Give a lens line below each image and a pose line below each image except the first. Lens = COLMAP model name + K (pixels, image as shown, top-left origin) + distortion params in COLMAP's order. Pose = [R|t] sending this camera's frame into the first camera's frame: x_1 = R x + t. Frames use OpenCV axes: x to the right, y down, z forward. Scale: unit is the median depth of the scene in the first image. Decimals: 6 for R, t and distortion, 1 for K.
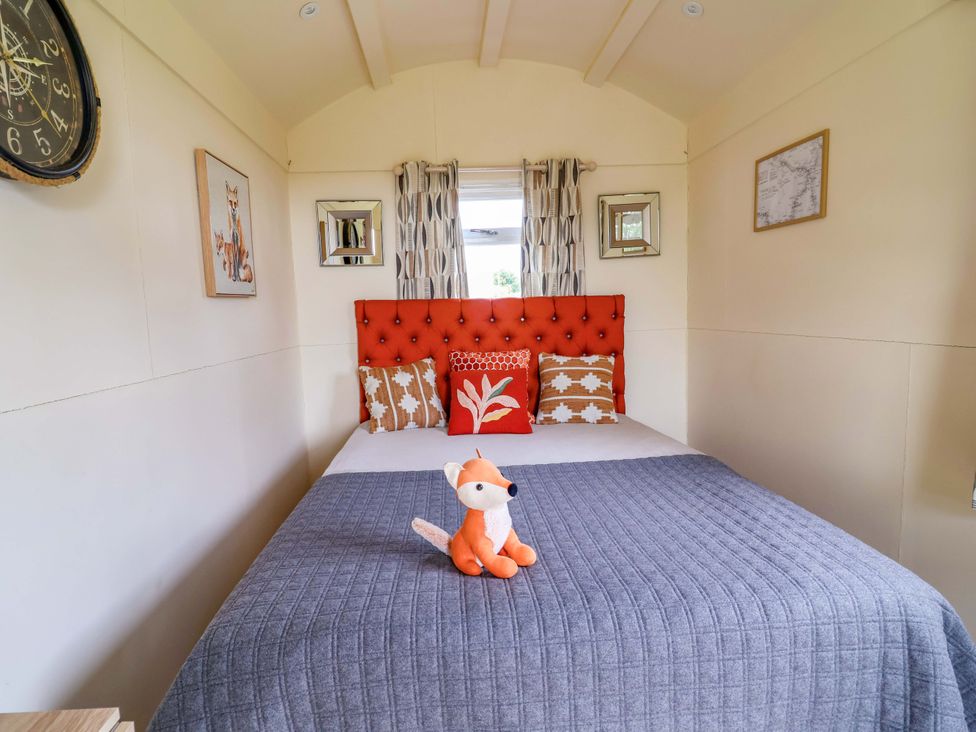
lens RADIAL K [[510.7, 0, 478.0], [0, 510.7, 364.5], [0, 0, 1]] dist [0.001681, -0.015867]
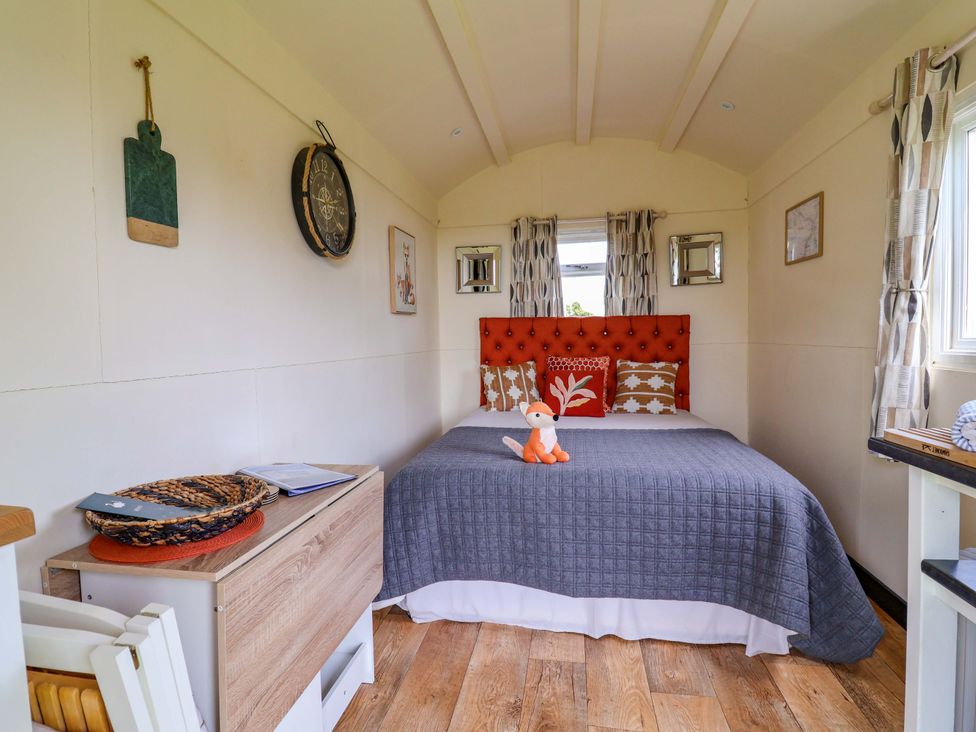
lens RADIAL K [[510.7, 0, 478.0], [0, 510.7, 364.5], [0, 0, 1]] dist [0.001681, -0.015867]
pose [[0.969670, 0.028045, -0.242803, 0.095091], [-0.038802, 0.998460, -0.039637, 0.056300], [0.241317, 0.047856, 0.969266, -0.338486]]
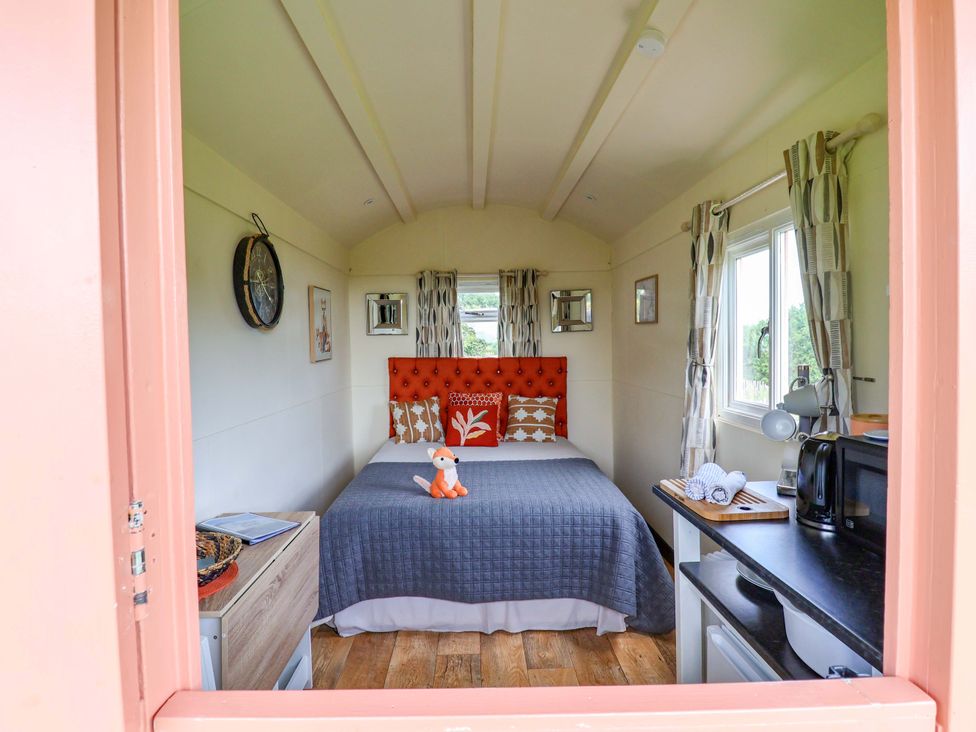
lens RADIAL K [[510.7, 0, 478.0], [0, 510.7, 364.5], [0, 0, 1]] dist [0.001681, -0.015867]
pose [[0.998358, 0.019616, -0.053821, 0.112202], [-0.022839, 0.997940, -0.059946, -0.019572], [0.052534, 0.061077, 0.996750, -0.523077]]
